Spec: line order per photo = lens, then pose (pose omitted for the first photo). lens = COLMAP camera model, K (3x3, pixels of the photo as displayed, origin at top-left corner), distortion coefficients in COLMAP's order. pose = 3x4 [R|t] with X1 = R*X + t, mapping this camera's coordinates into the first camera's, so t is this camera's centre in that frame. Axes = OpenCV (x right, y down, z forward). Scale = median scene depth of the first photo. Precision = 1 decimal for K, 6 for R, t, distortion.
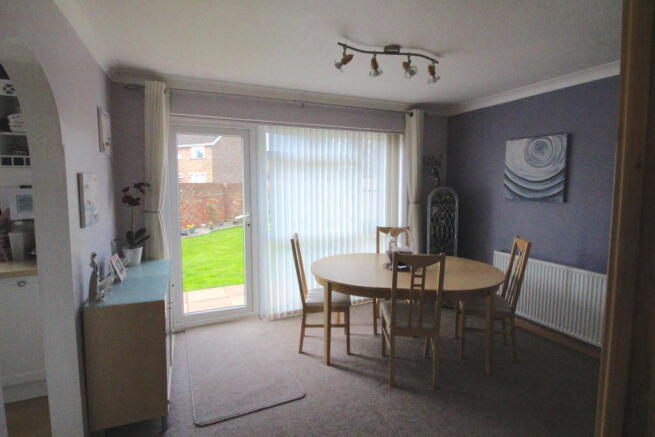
lens RADIAL K [[337.1, 0, 330.4], [0, 337.1, 211.6], [0, 0, 1]] dist [-0.000428, -0.000556]
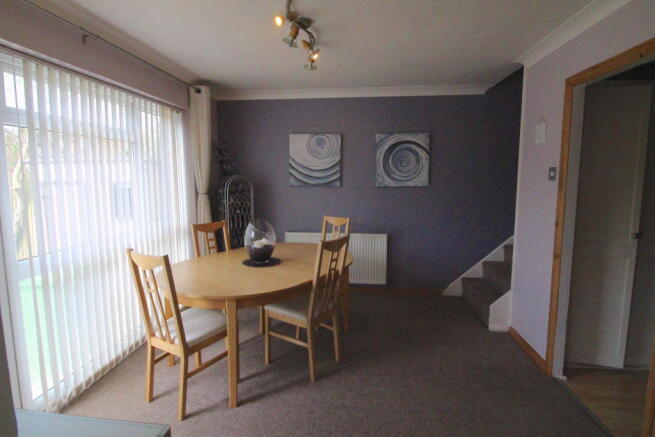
lens RADIAL K [[337.1, 0, 330.4], [0, 337.1, 211.6], [0, 0, 1]] dist [-0.000428, -0.000556]
pose [[0.493413, -0.097059, 0.864363, -0.437270], [0.074207, 0.994829, 0.069349, -0.020905], [-0.866624, 0.029924, 0.498063, 0.348345]]
